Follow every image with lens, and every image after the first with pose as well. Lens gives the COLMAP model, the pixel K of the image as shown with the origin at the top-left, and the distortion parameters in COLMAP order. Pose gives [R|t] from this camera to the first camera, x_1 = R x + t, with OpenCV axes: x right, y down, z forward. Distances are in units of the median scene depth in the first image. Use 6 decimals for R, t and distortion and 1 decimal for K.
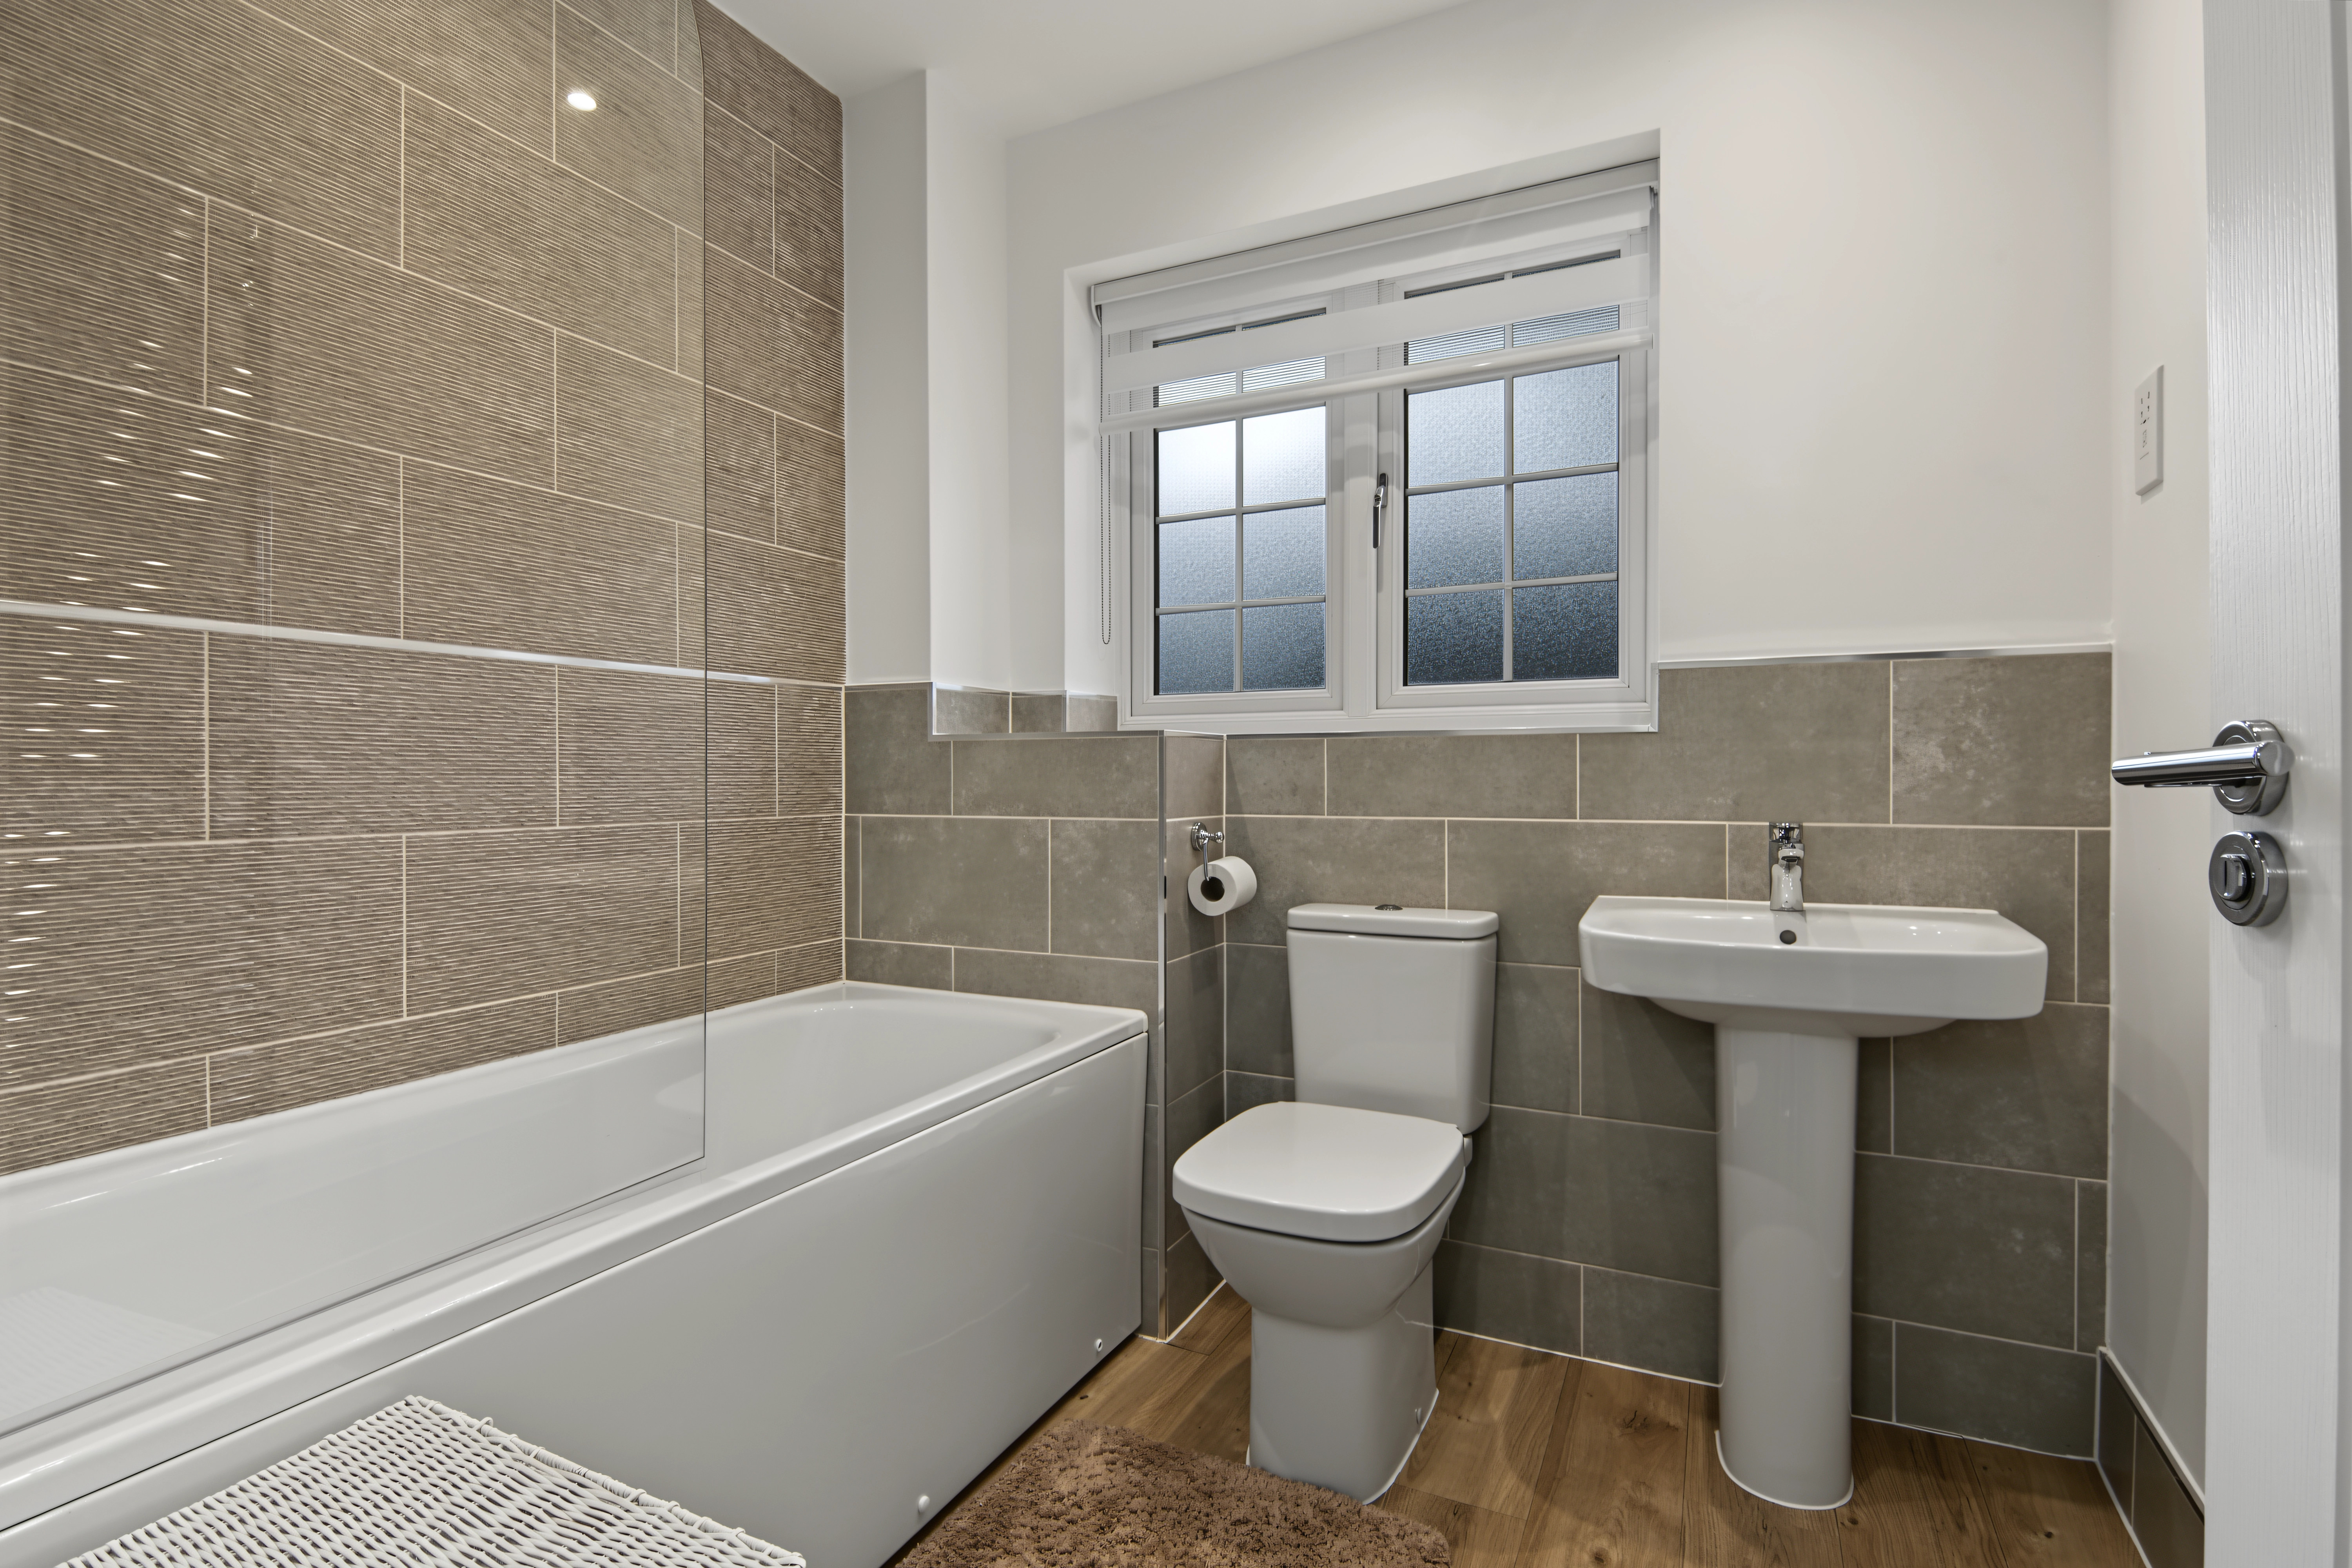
lens RADIAL K [[1145.7, 0, 1177.7], [0, 1145.7, 789.5], [0, 0, 1]] dist [0.003105, -0.007480]
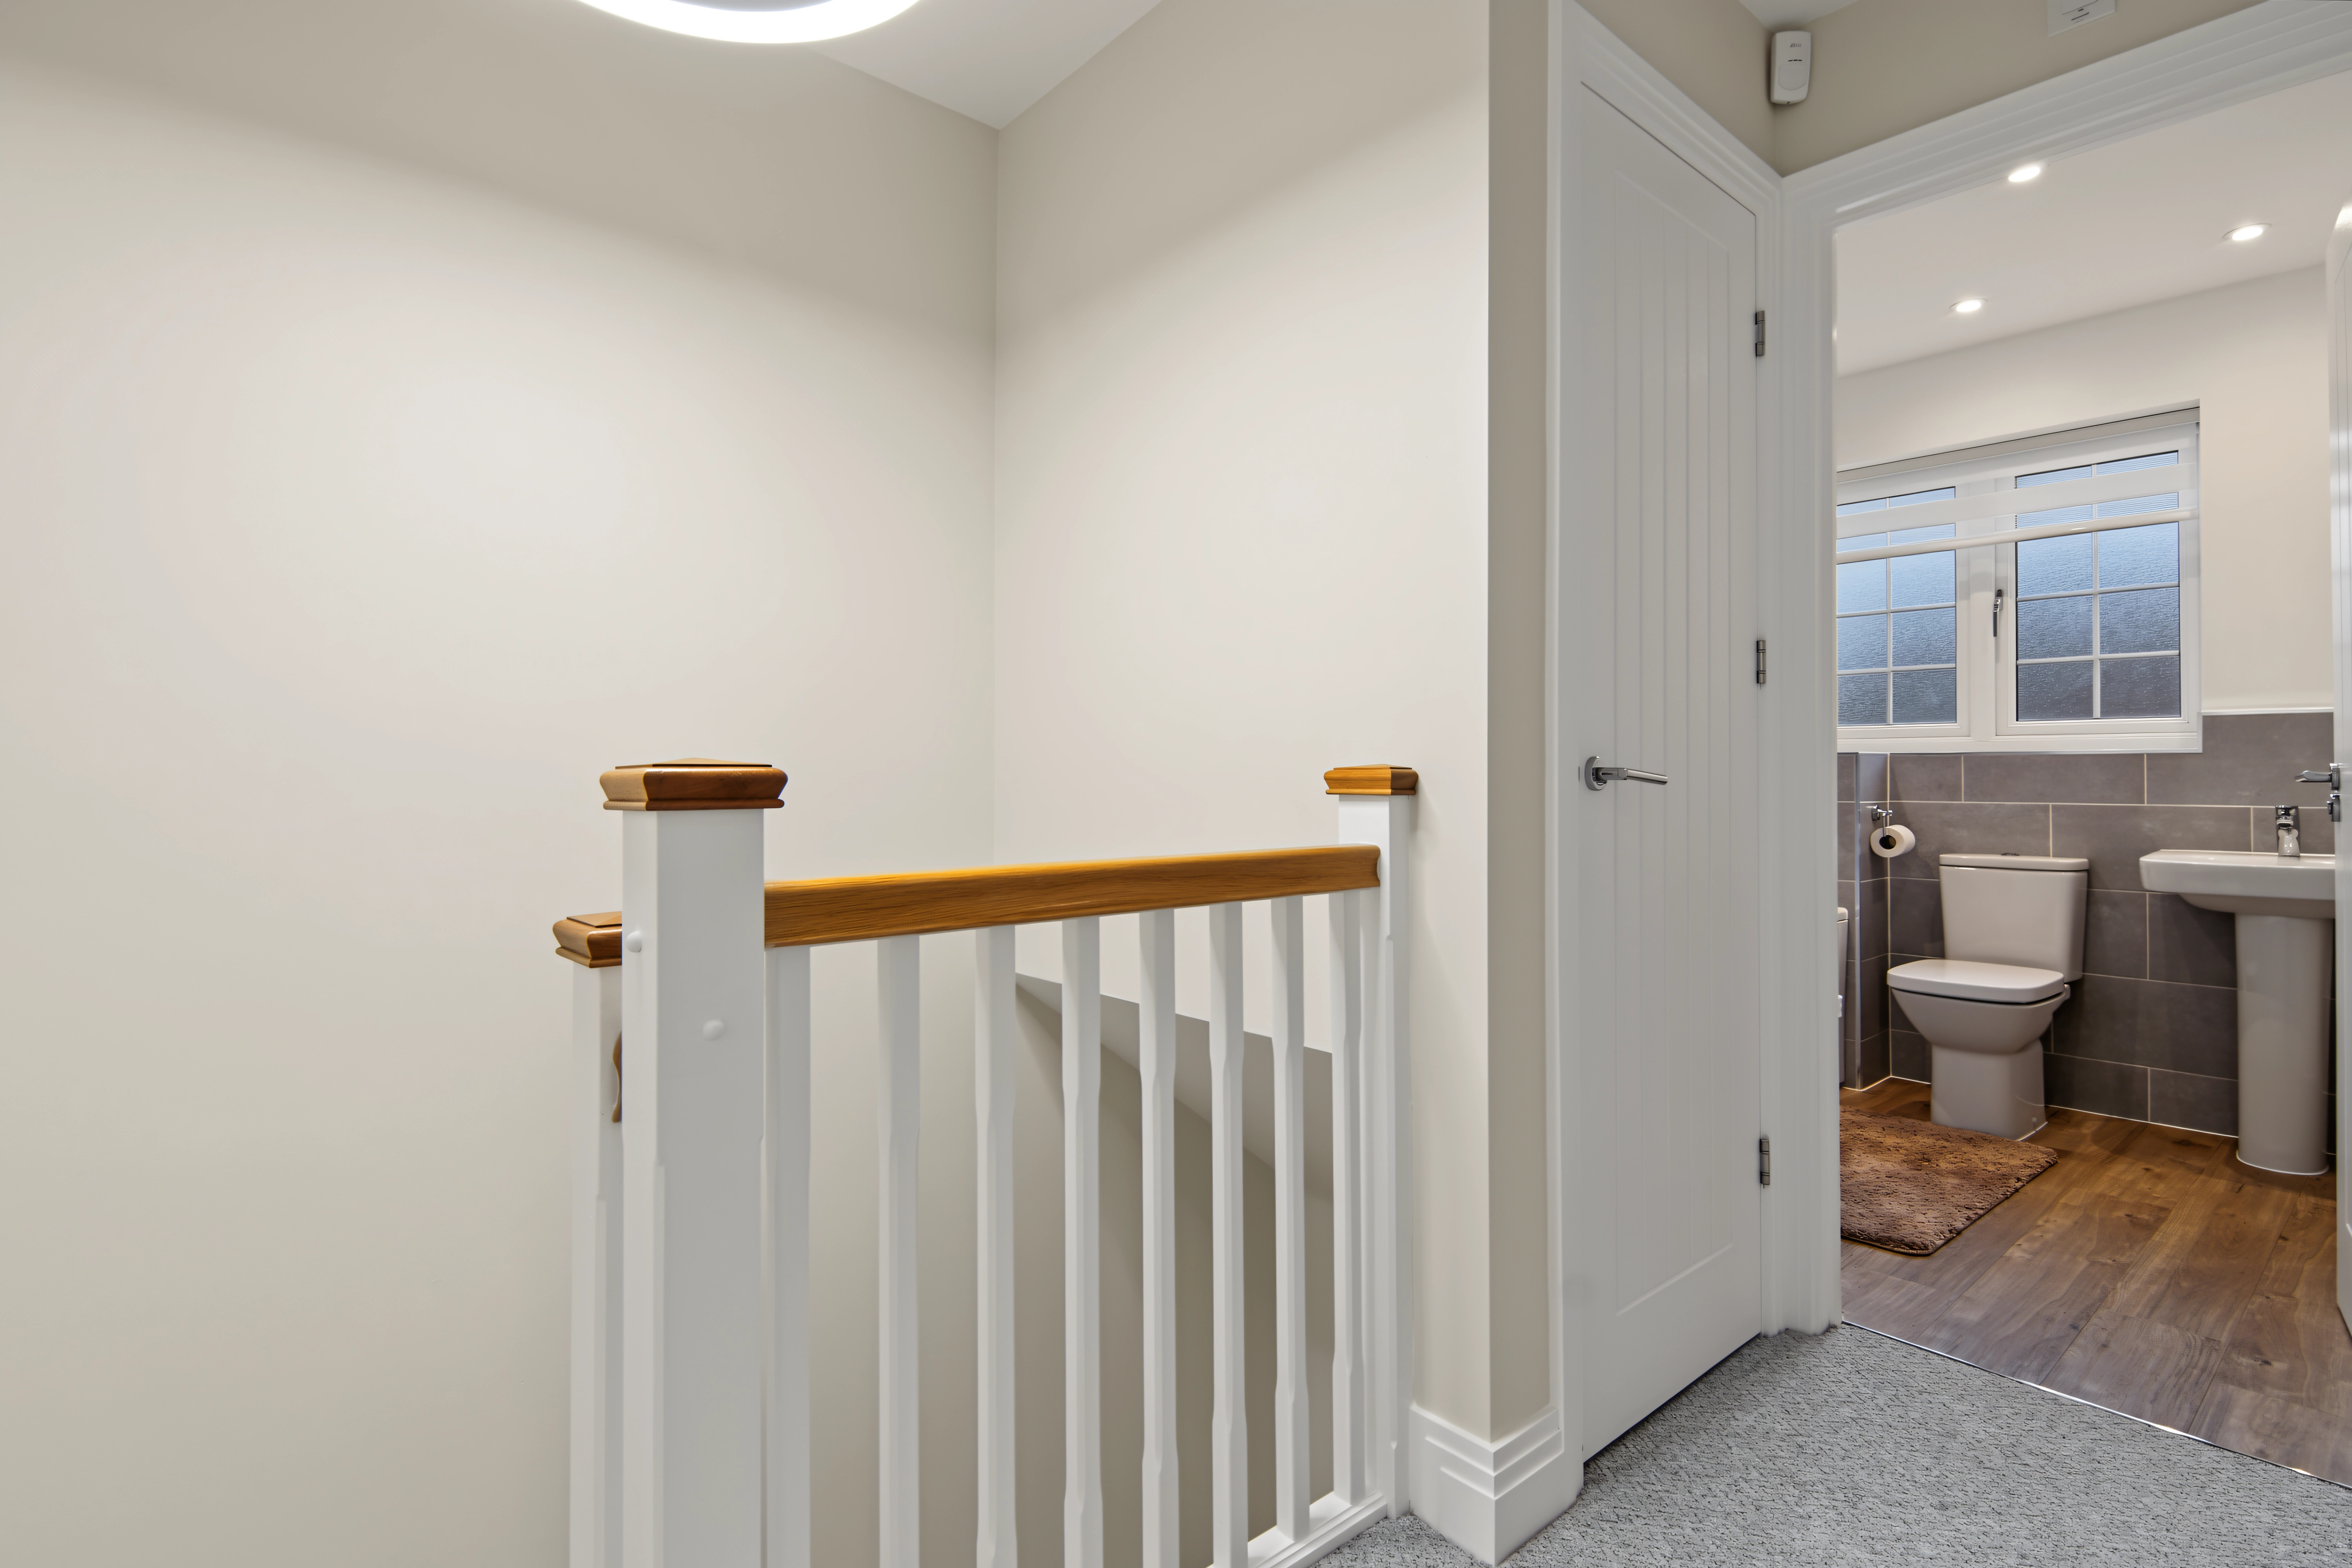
lens RADIAL K [[1145.7, 0, 1167.4], [0, 1145.7, 766.5], [0, 0, 1]] dist [0.003105, -0.007480]
pose [[0.912770, -0.001276, -0.408471, -0.268002], [-0.007052, 0.999797, -0.018880, 0.012176], [0.408413, 0.020114, 0.912576, -1.087848]]
